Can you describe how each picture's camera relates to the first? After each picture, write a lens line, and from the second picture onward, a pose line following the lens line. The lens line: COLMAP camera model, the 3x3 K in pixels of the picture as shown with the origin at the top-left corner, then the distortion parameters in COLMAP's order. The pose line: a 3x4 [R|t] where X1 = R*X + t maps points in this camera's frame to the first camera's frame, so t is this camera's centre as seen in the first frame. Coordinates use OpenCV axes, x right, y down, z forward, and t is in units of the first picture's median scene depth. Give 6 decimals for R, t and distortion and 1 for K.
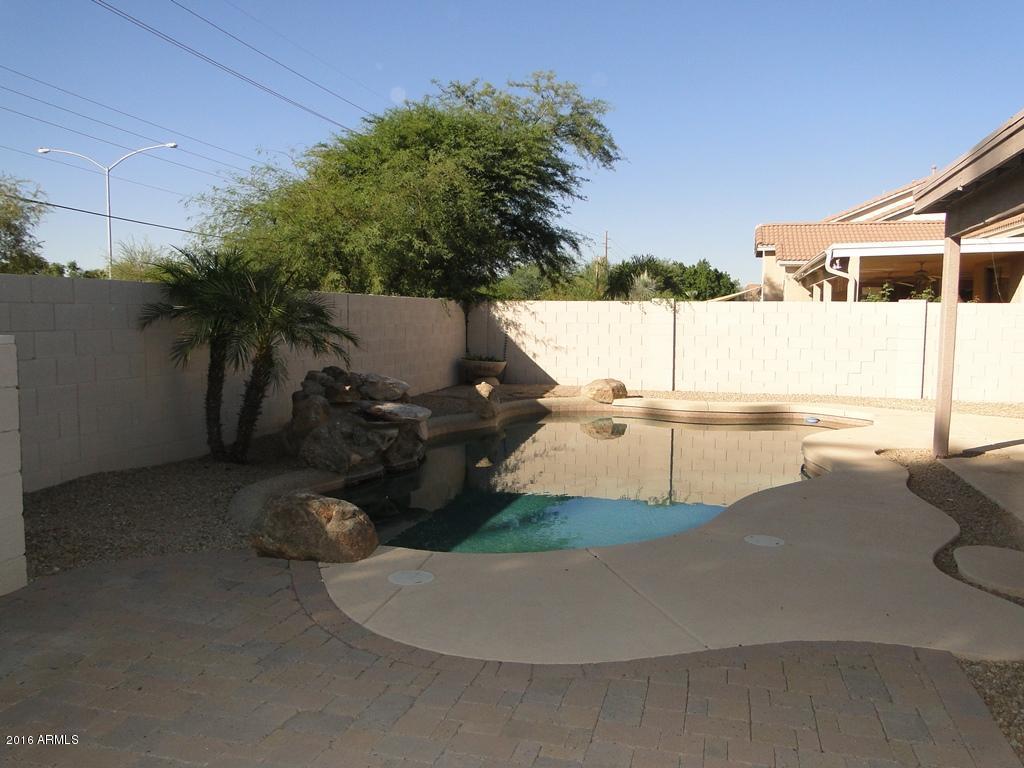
lens RADIAL K [[851.8, 0, 510.9], [0, 851.8, 383.3], [0, 0, 1]] dist [0.016060, -0.020871]
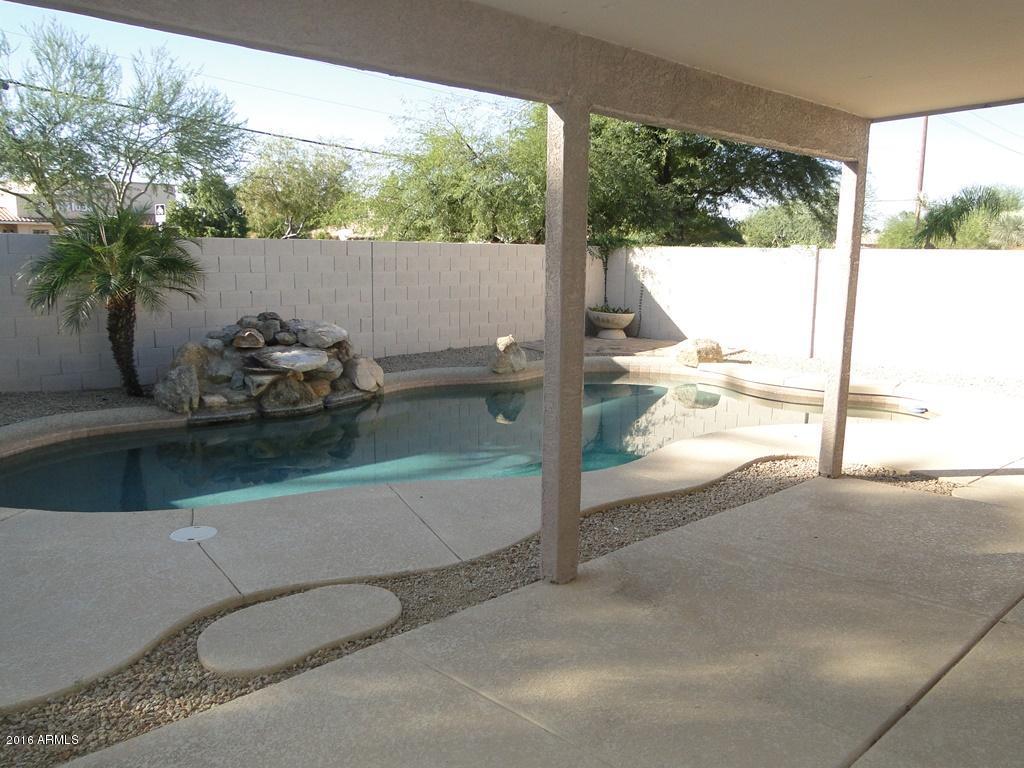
lens RADIAL K [[851.8, 0, 512.9], [0, 851.8, 384.7], [0, 0, 1]] dist [0.016060, -0.020871]
pose [[0.869296, 0.083638, -0.487165, 0.343706], [-0.049426, 0.995349, 0.082690, -0.019316], [0.491815, -0.047803, 0.869386, 0.143620]]
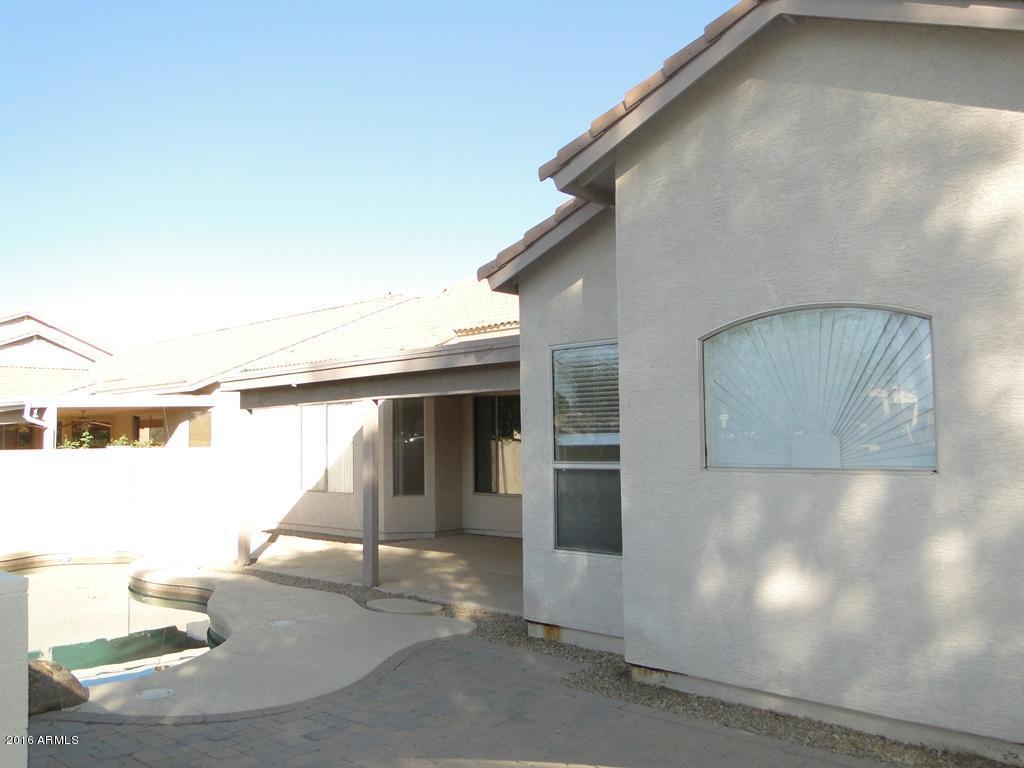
lens RADIAL K [[851.8, 0, 513.1], [0, 851.8, 384.2], [0, 0, 1]] dist [0.016060, -0.020871]
pose [[0.482022, 0.037184, 0.875370, -0.285189], [0.094611, 0.991048, -0.094195, -0.018529], [-0.871036, 0.128224, 0.474189, -0.044106]]
